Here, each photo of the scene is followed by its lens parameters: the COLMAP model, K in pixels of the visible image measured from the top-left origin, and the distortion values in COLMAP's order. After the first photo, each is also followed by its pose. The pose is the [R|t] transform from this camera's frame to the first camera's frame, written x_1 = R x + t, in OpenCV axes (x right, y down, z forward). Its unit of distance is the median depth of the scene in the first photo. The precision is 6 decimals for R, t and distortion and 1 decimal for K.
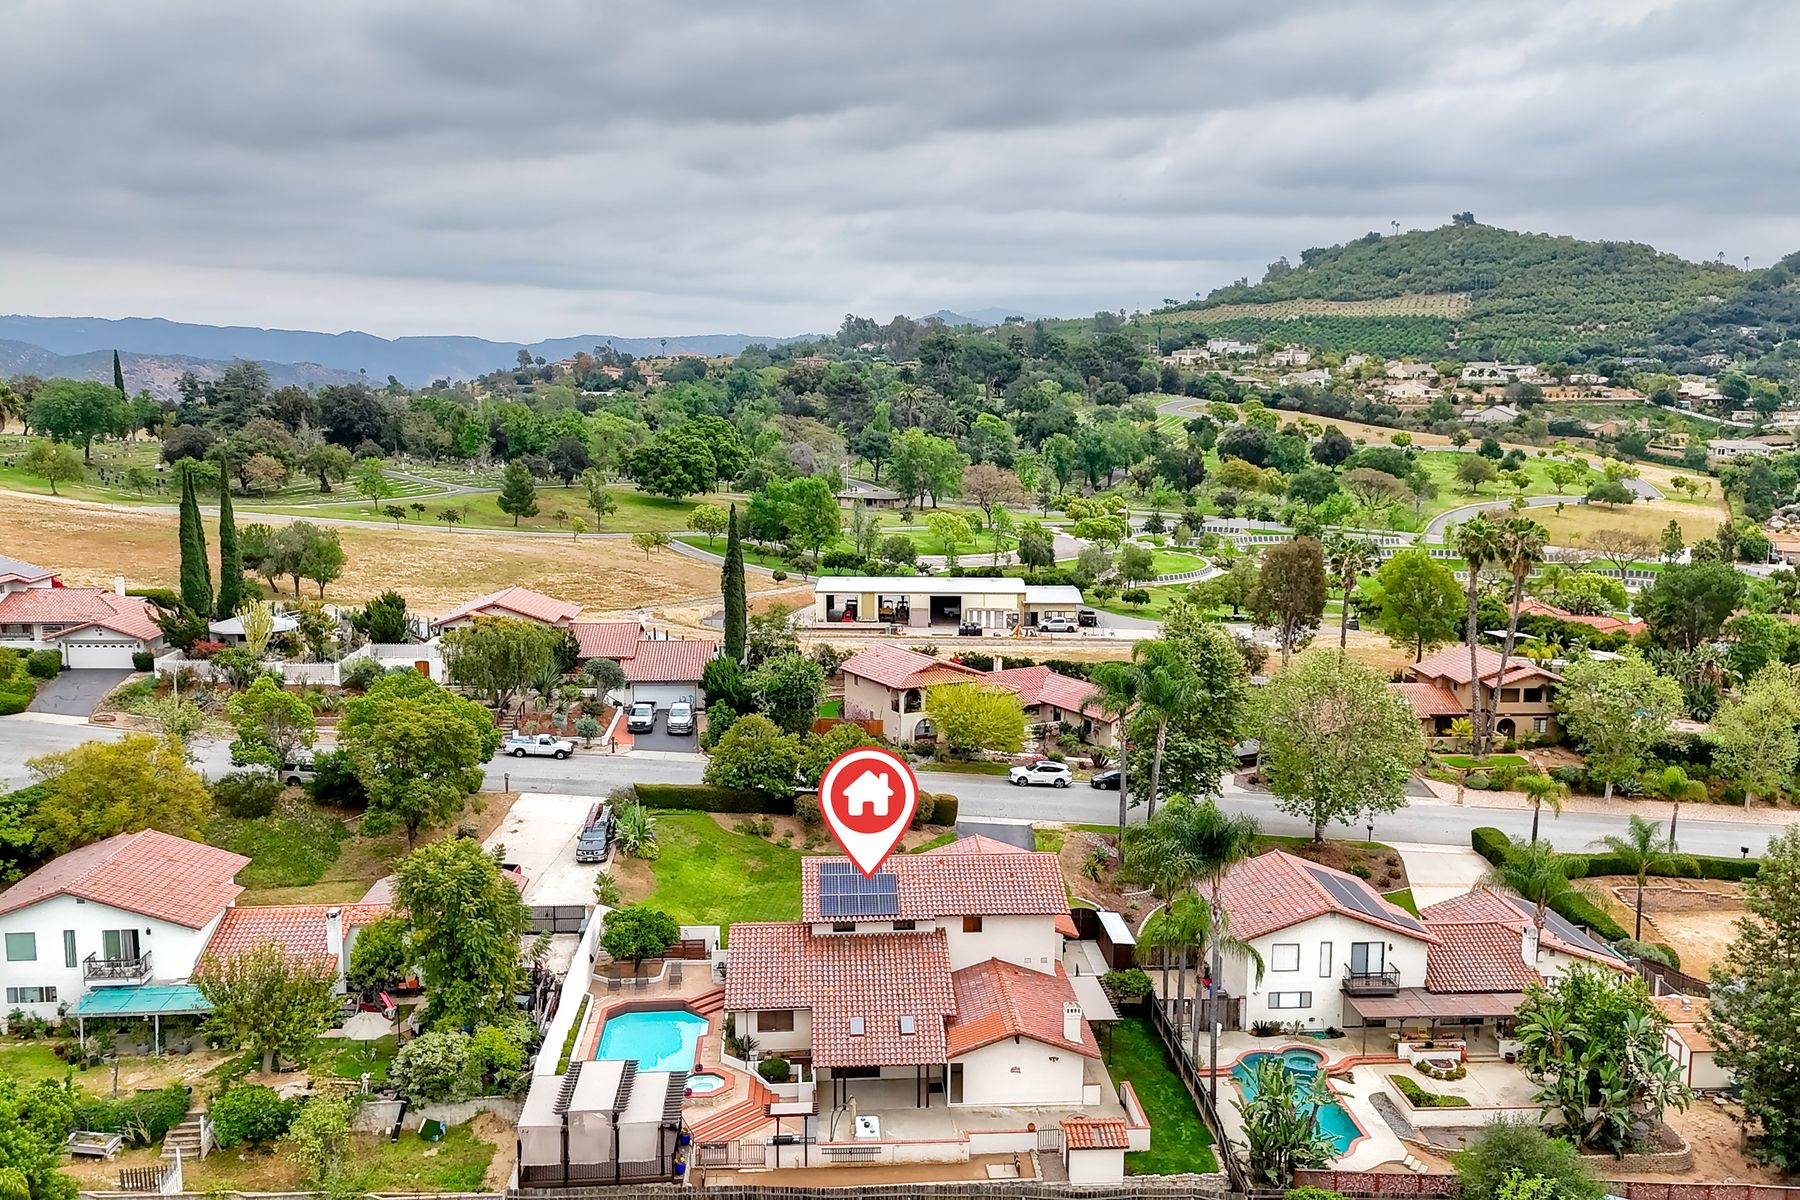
lens RADIAL K [[1512.1, 0, 923.4], [0, 1512.1, 616.7], [0, 0, 1]] dist [0.143399, -0.363631]
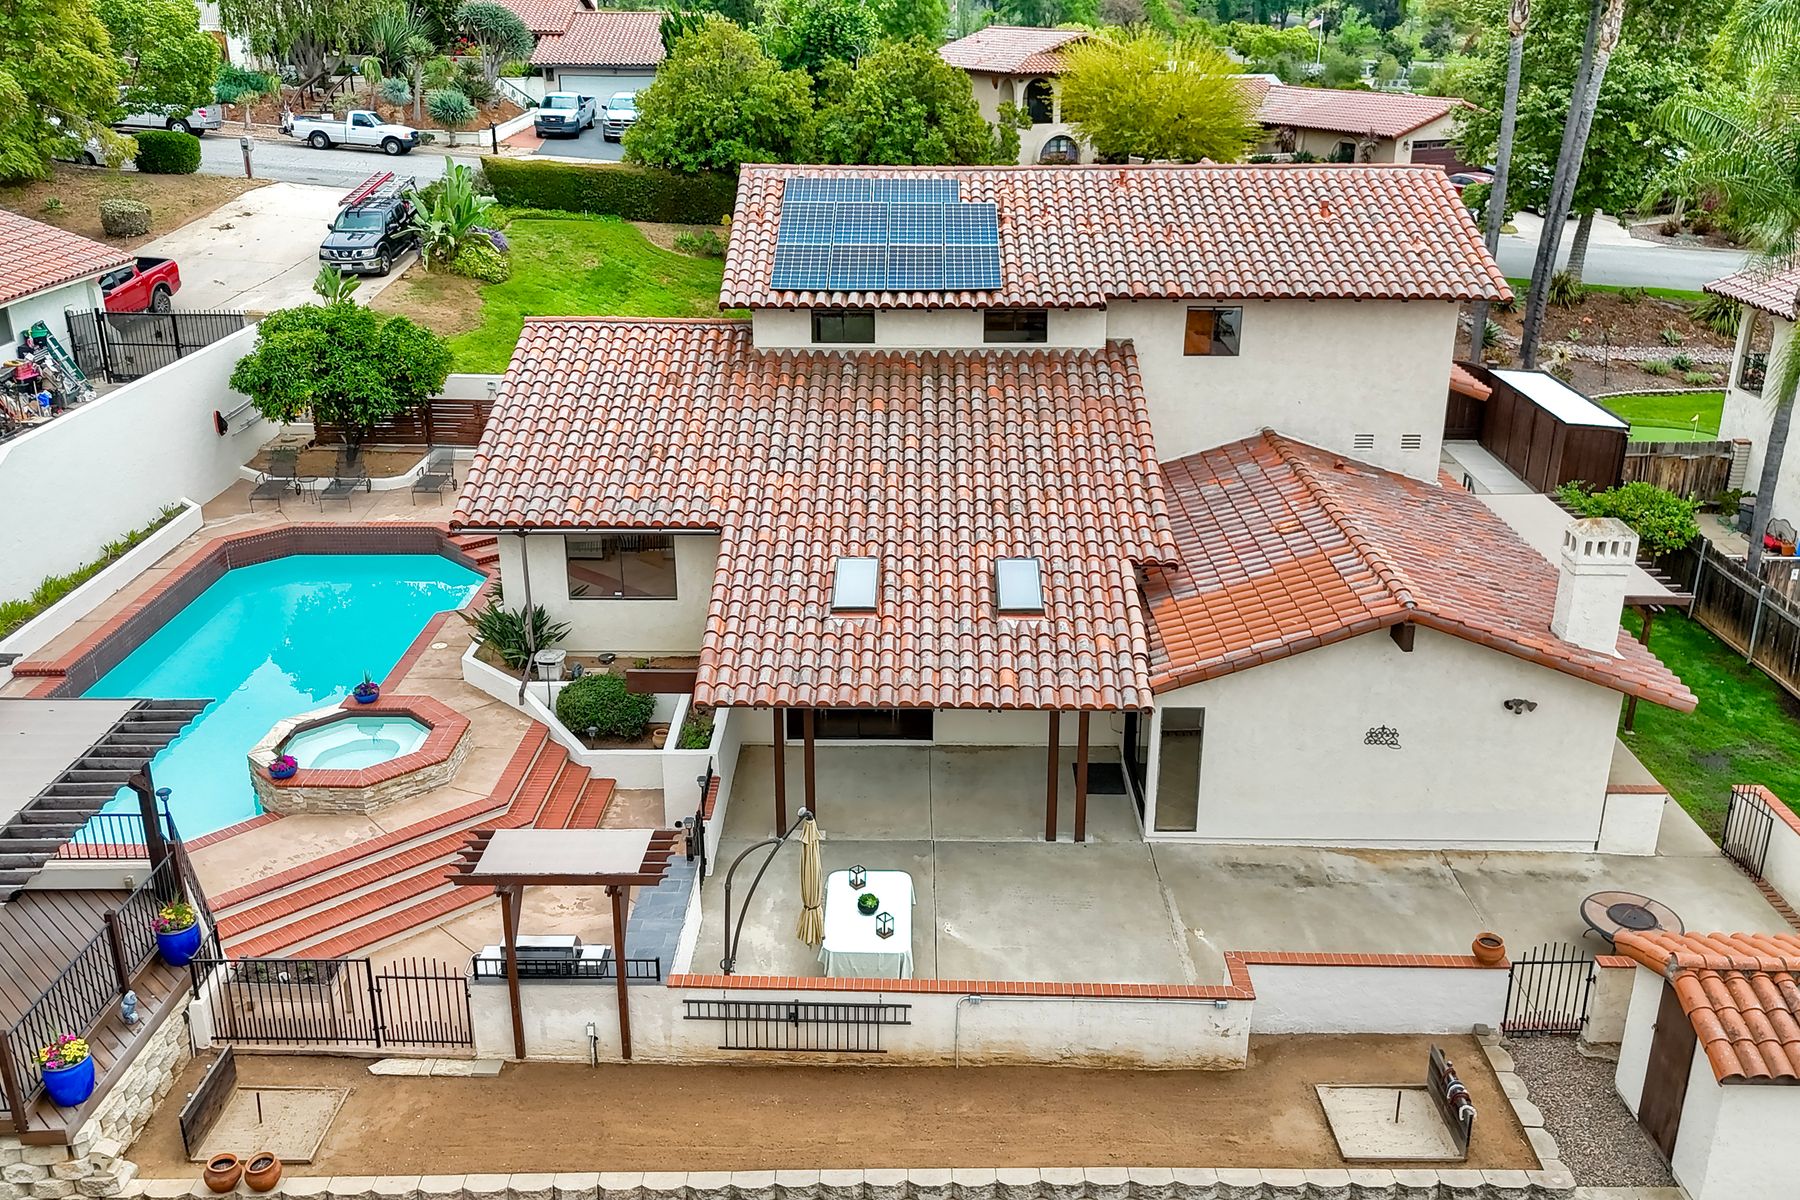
lens RADIAL K [[1589.6, 0, 900.0], [0, 1589.6, 600.0], [0, 0, 1]] dist [0.079957, -0.085027]
pose [[0.996255, 0.028149, -0.081749, -0.007603], [-0.009959, 0.976584, 0.214905, 0.186462], [0.085884, -0.213287, 0.973207, 0.632350]]
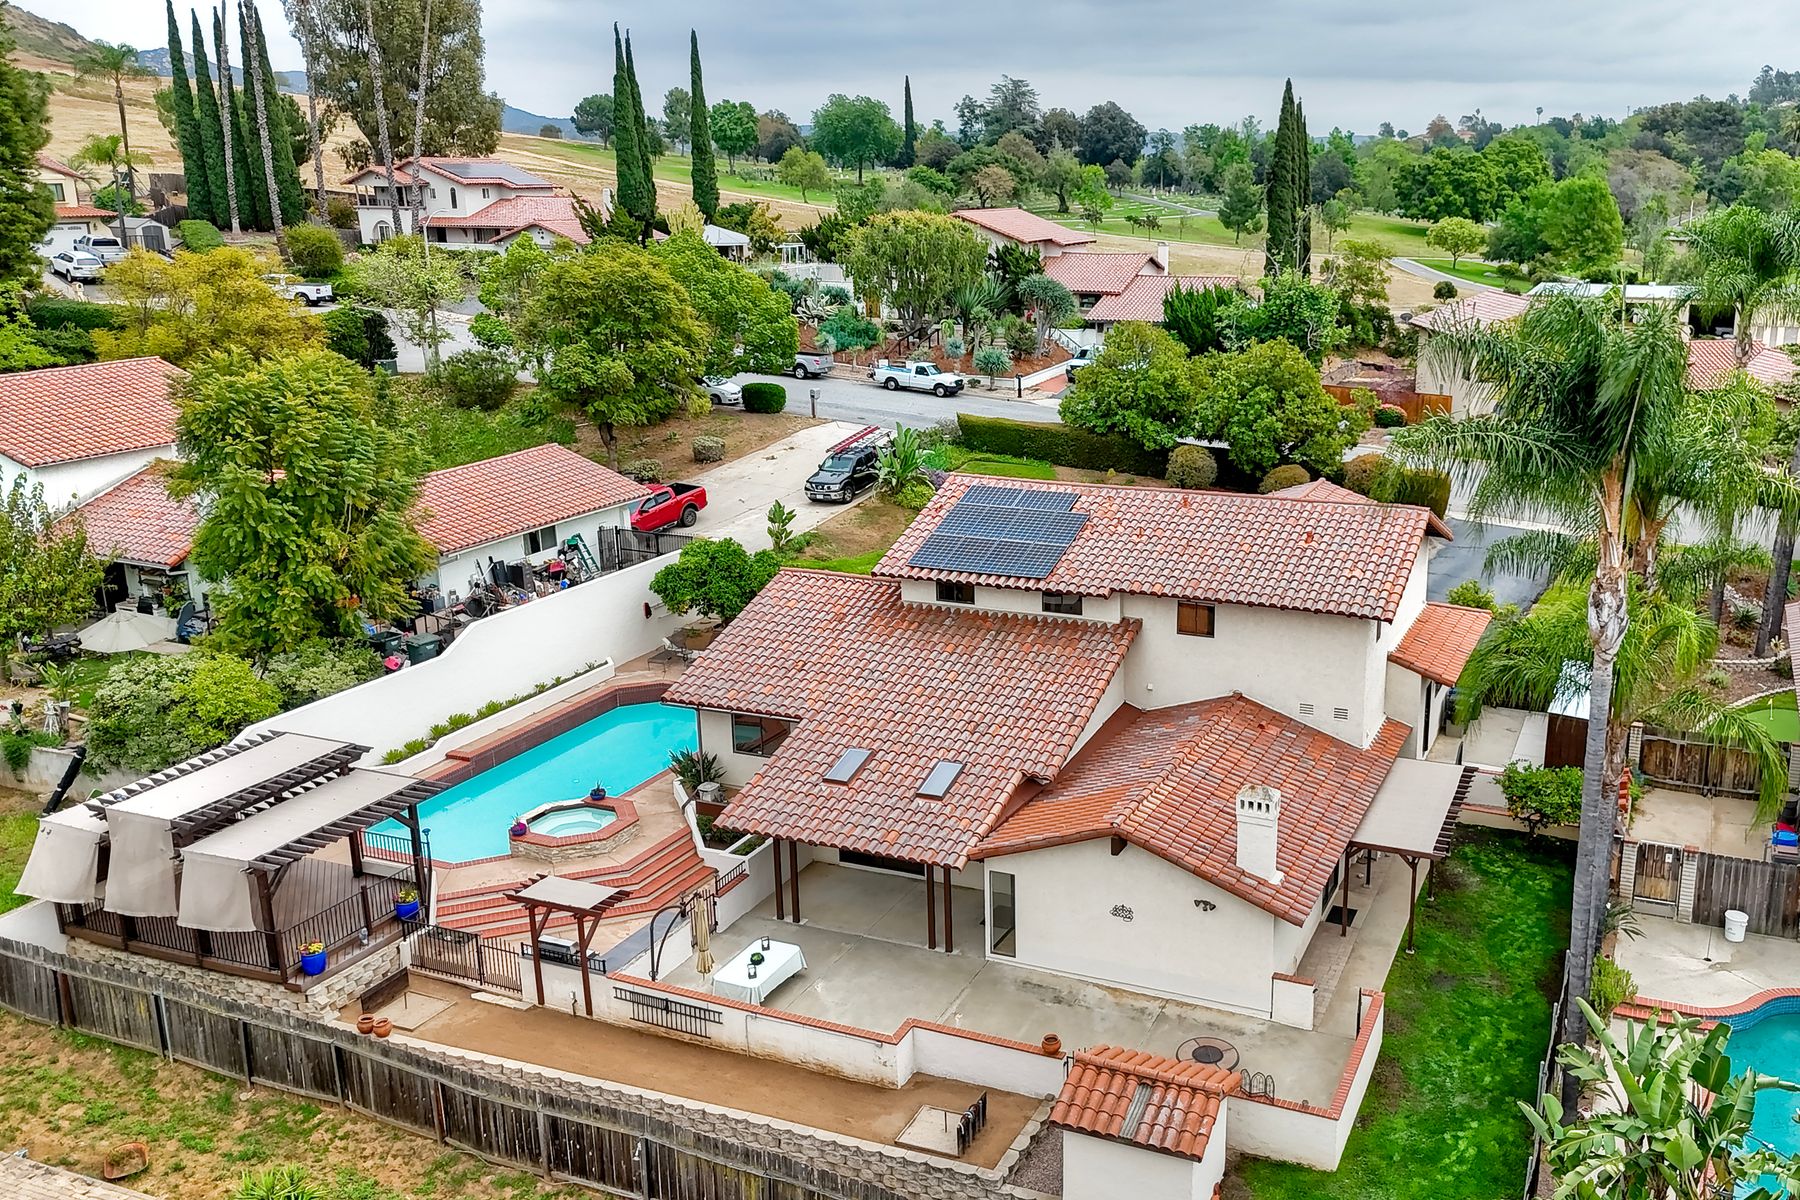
lens RADIAL K [[1551.7, 0, 1067.3], [0, 1551.7, 596.1], [0, 0, 1]] dist [0.065330, -0.064875]
pose [[0.898186, 0.108387, -0.426044, 0.209032], [-0.058812, 0.990044, 0.127884, 0.134958], [0.435664, -0.089807, 0.895618, 0.541358]]
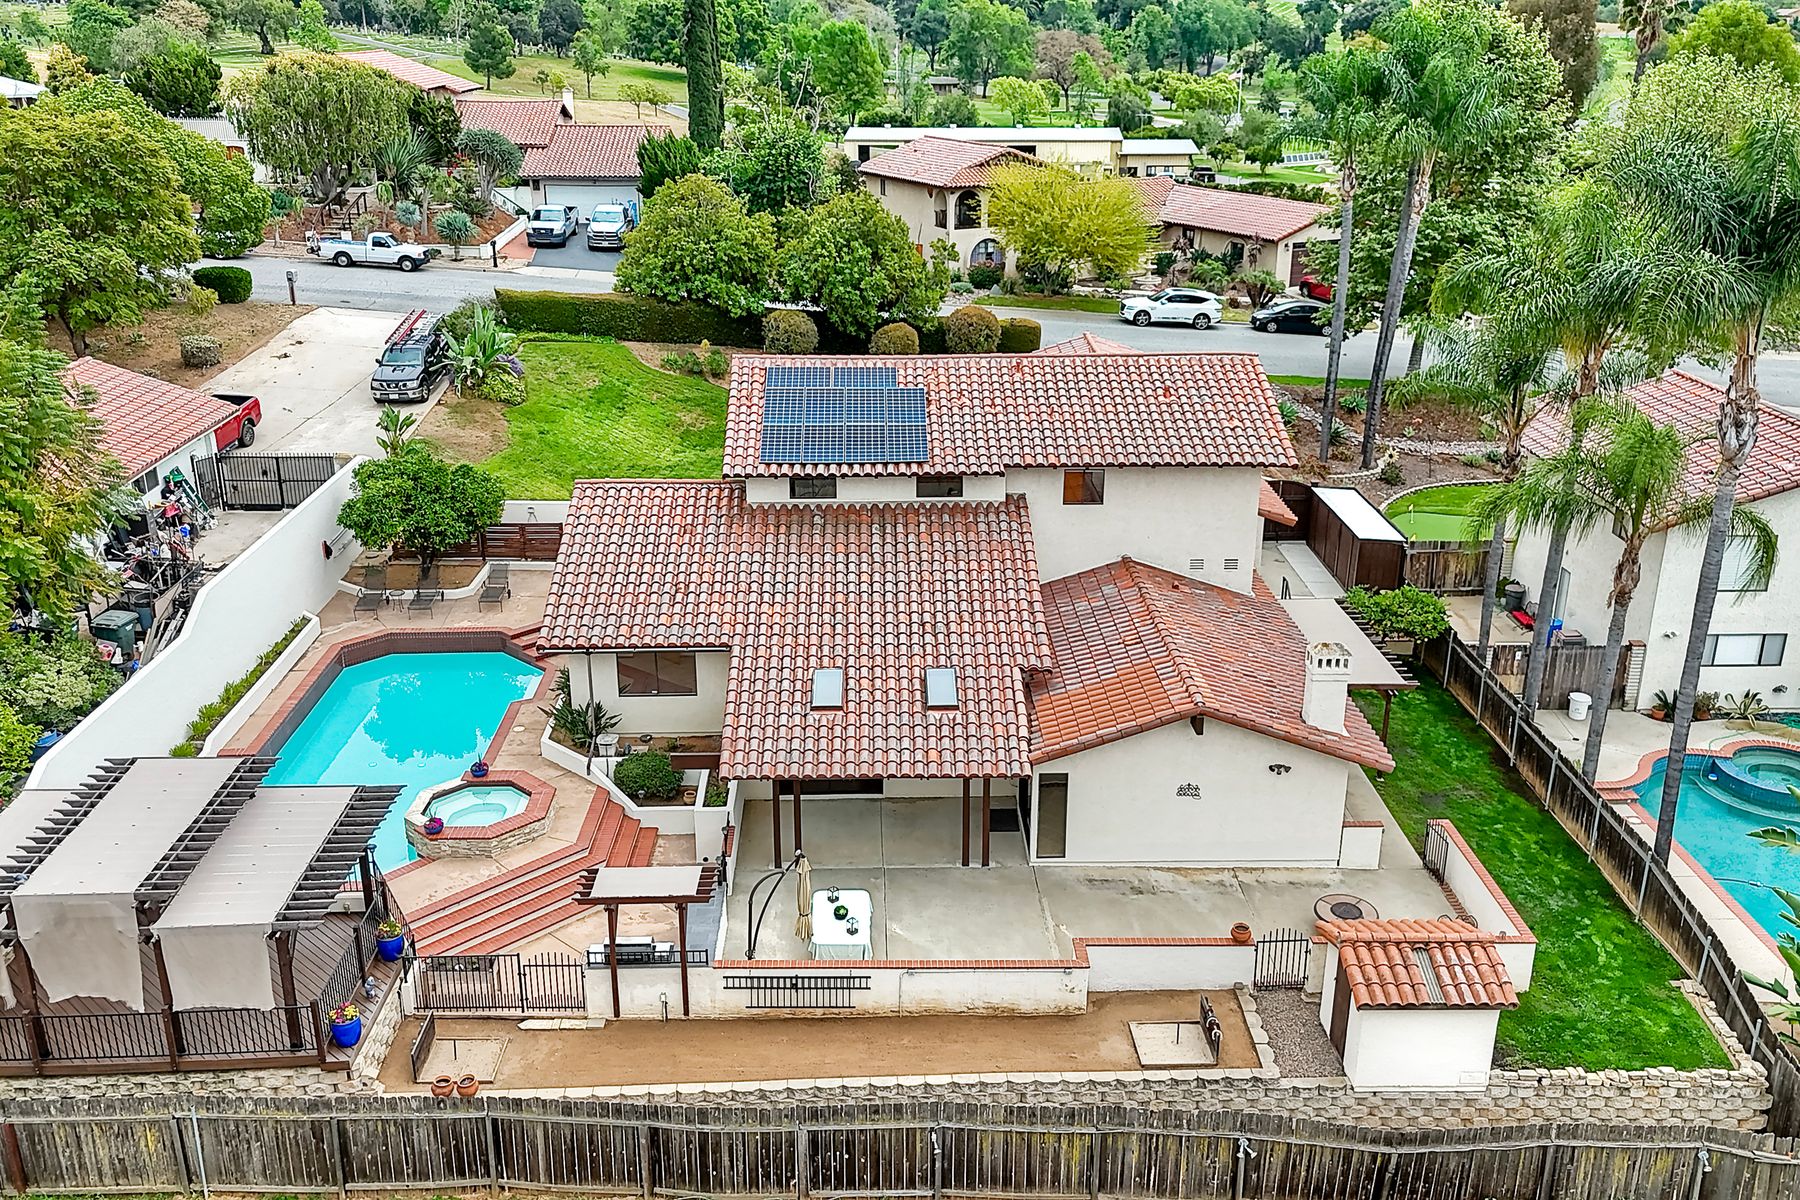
lens RADIAL K [[1565.3, 0, 900.0], [0, 1565.3, 600.0], [0, 0, 1]] dist [0.112168, -0.206741]
pose [[0.998639, 0.014404, -0.050122, -0.000168], [-0.003835, 0.978782, 0.204868, 0.138224], [0.052010, -0.204397, 0.977506, 0.517227]]
